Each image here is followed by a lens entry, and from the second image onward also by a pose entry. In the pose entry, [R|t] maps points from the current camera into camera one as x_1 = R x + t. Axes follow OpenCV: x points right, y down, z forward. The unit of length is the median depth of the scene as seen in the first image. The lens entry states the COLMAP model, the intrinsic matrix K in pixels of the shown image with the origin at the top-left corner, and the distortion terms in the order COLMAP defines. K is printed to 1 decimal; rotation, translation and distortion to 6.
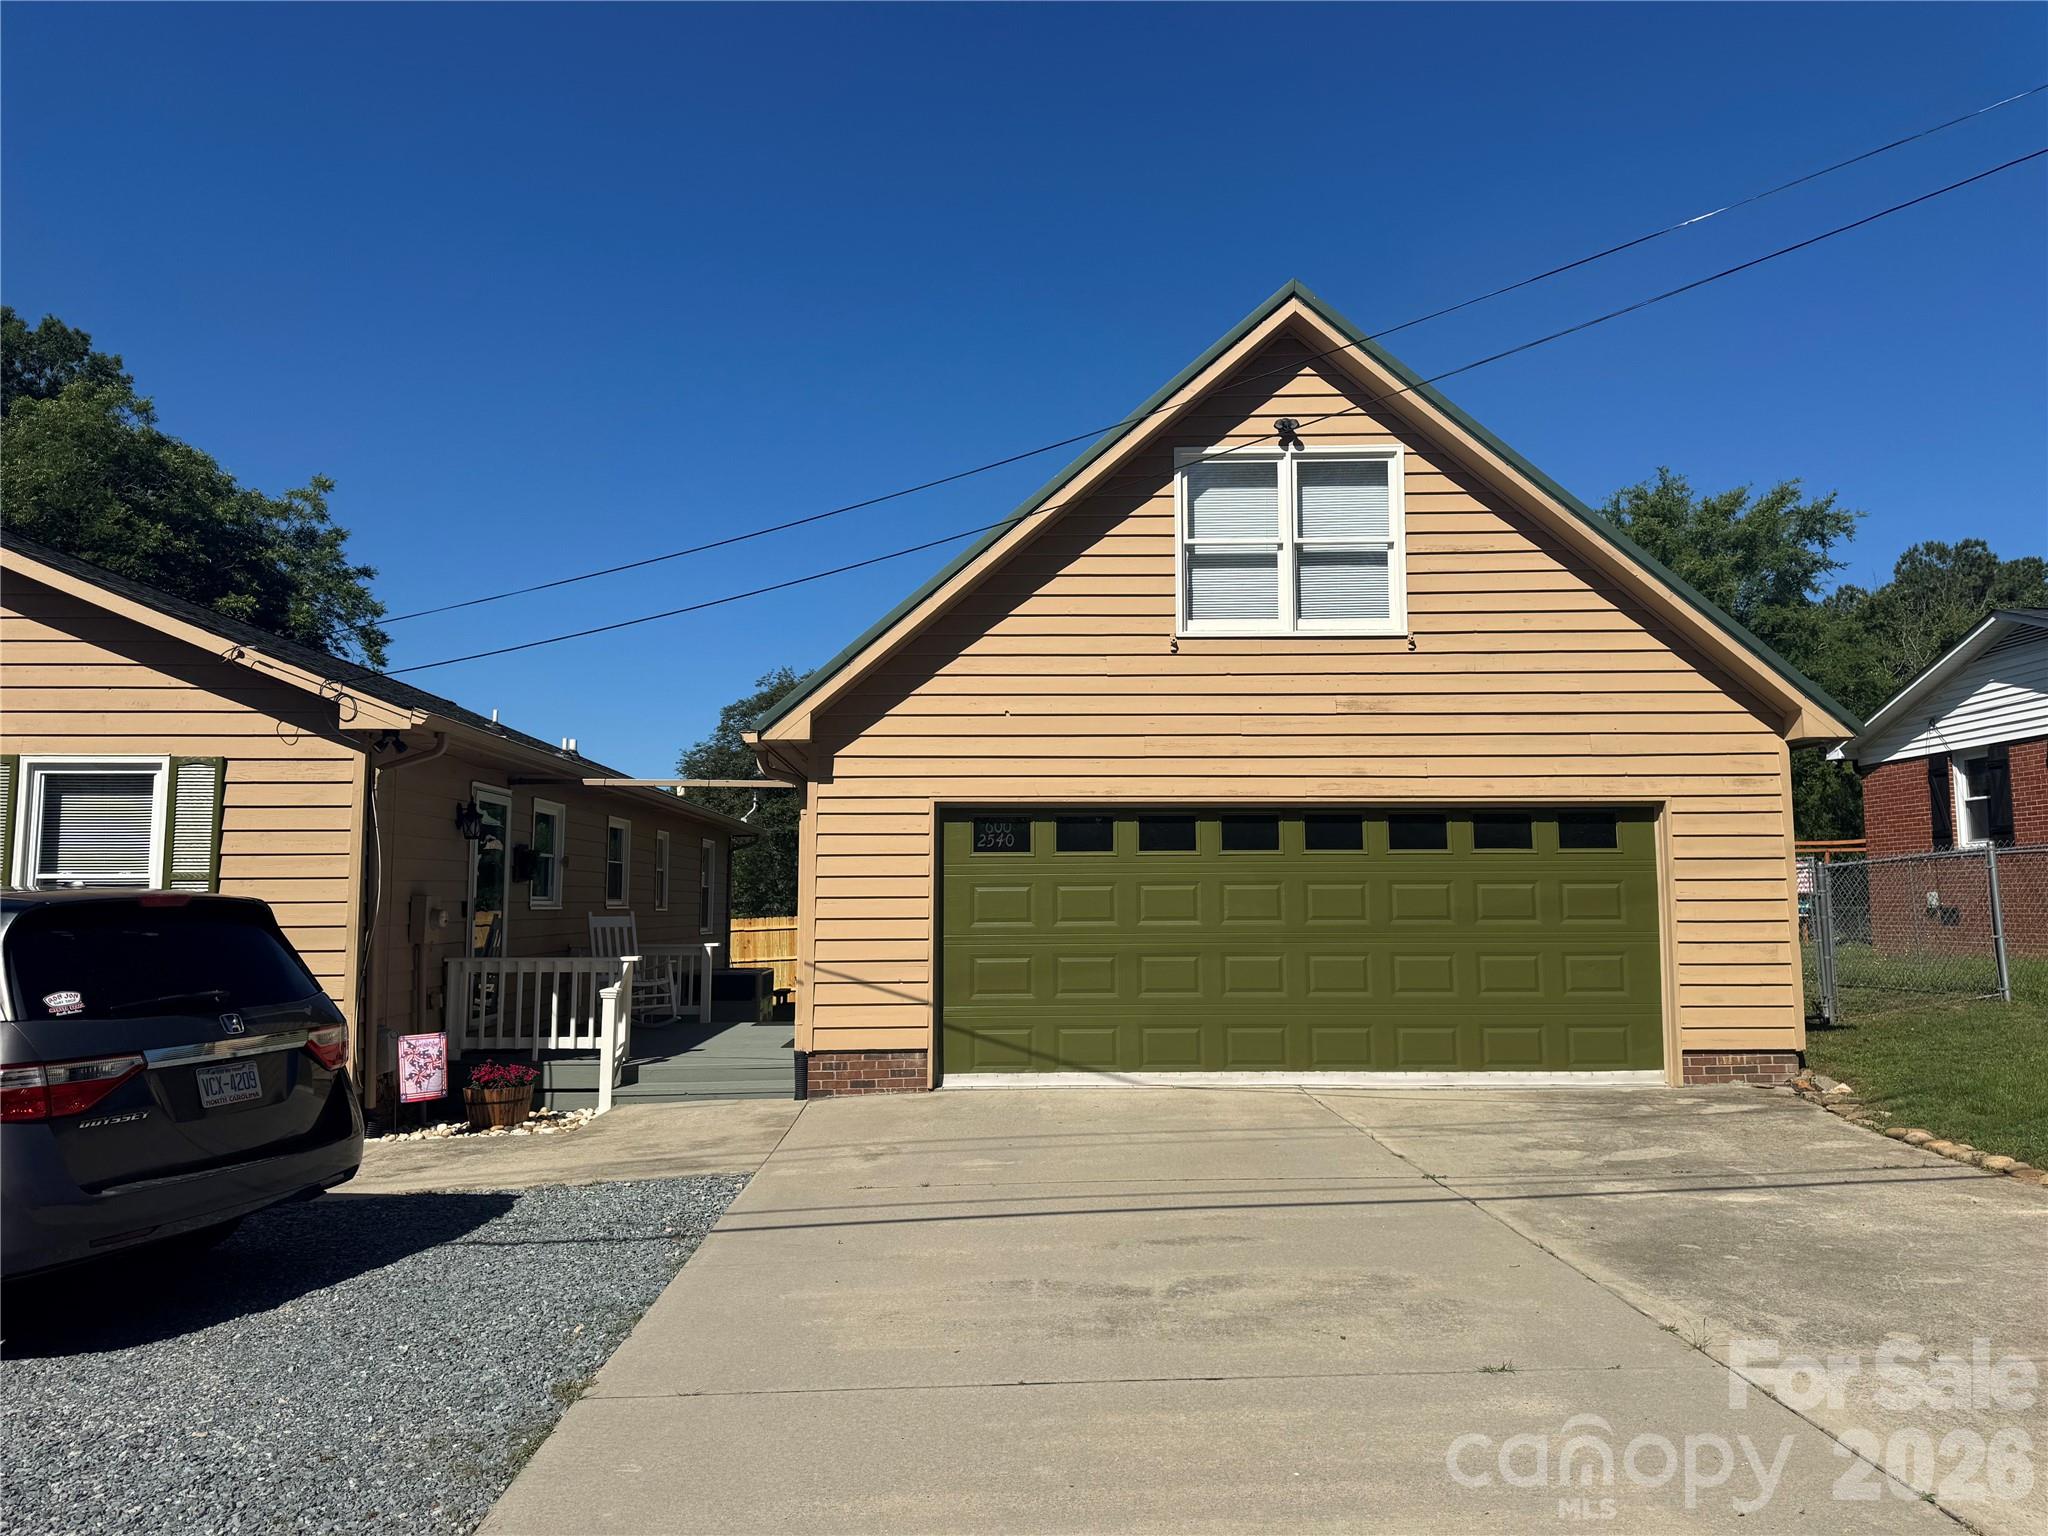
lens RADIAL K [[1440.2, 0, 1033.0], [0, 1440.2, 753.8], [0, 0, 1]] dist [0.099805, -0.110081]
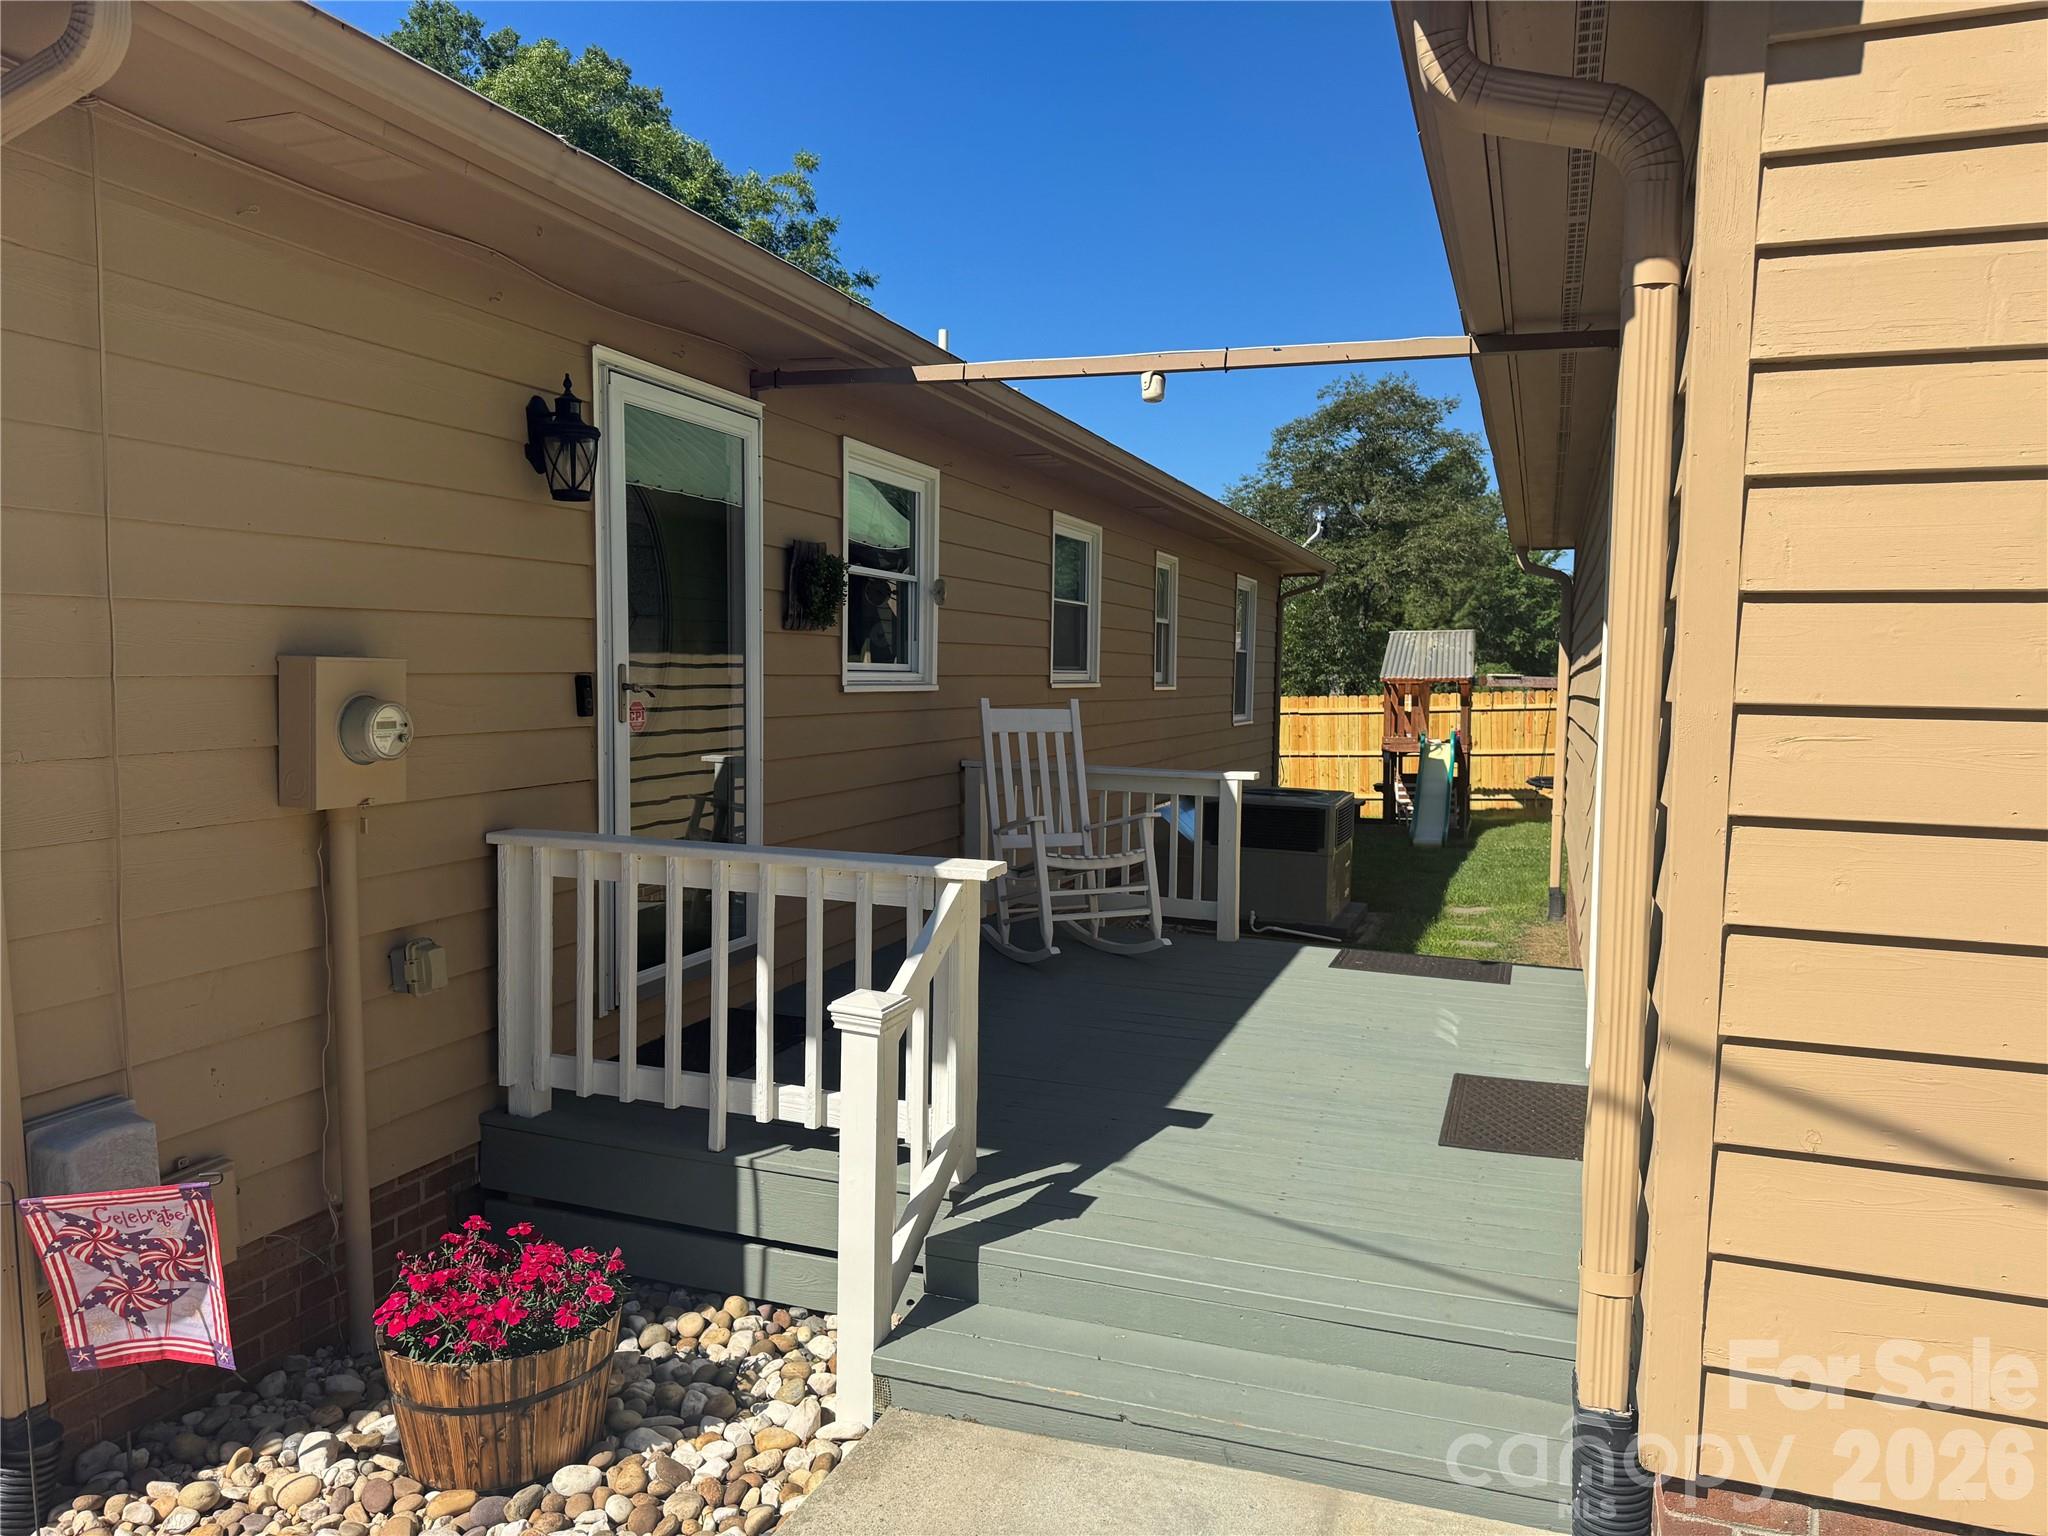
lens RADIAL K [[1440.2, 0, 1033.0], [0, 1440.2, 753.8], [0, 0, 1]] dist [0.099805, -0.110081]
pose [[0.930879, 0.037766, -0.363371, -0.140349], [0.020661, 0.987608, 0.155574, 0.063009], [0.364743, -0.152329, 0.918563, 0.666617]]
